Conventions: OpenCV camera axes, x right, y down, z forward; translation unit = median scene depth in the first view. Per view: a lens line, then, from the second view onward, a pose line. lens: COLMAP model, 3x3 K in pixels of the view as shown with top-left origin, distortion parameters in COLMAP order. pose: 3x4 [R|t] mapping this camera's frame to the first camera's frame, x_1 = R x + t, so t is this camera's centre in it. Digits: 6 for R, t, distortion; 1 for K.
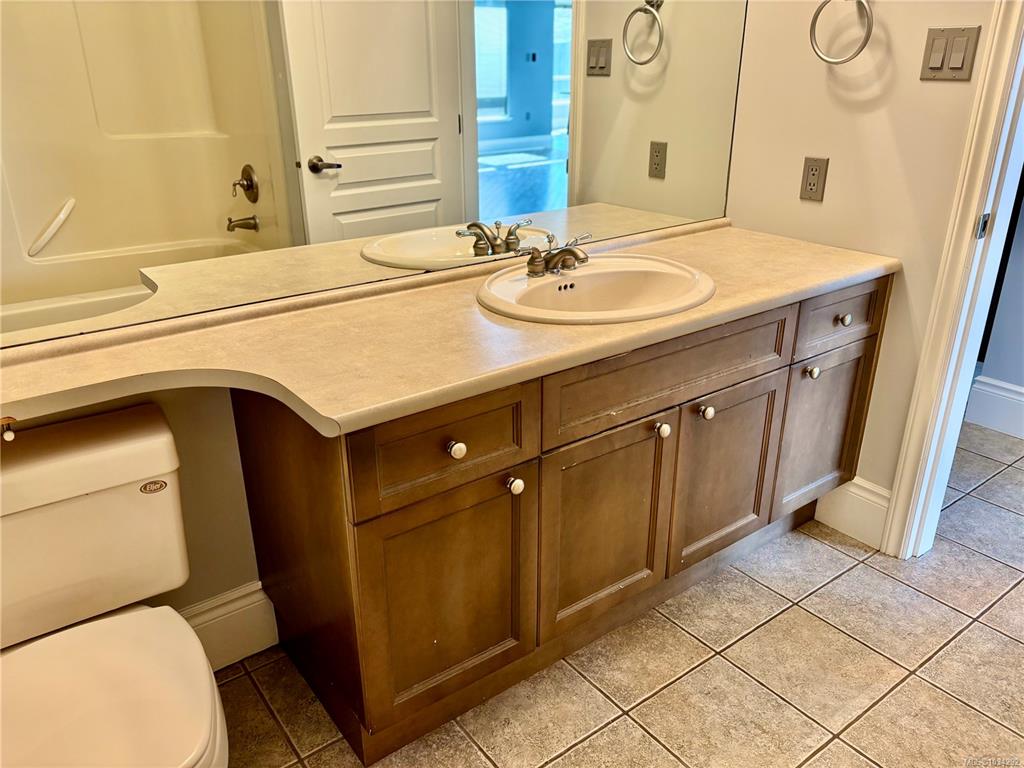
lens RADIAL K [[779.3, 0, 512.0], [0, 779.3, 383.3], [0, 0, 1]] dist [0.055472, -0.068302]
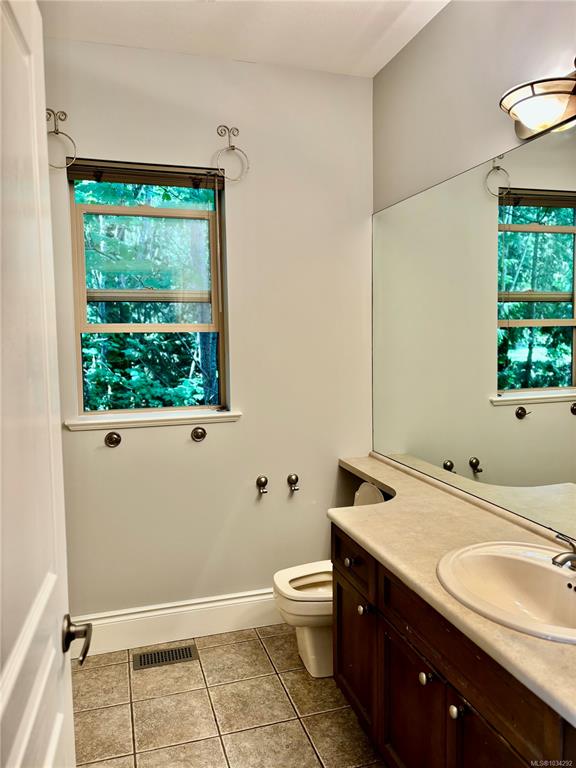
lens RADIAL K [[584.5, 0, 287.8], [0, 584.5, 383.7], [0, 0, 1]] dist [0.055472, -0.068302]
pose [[-0.324028, 0.077231, -0.942890, 1.054636], [-0.370418, 0.906731, 0.201566, -0.449427], [0.870515, 0.414577, -0.265198, 0.901858]]
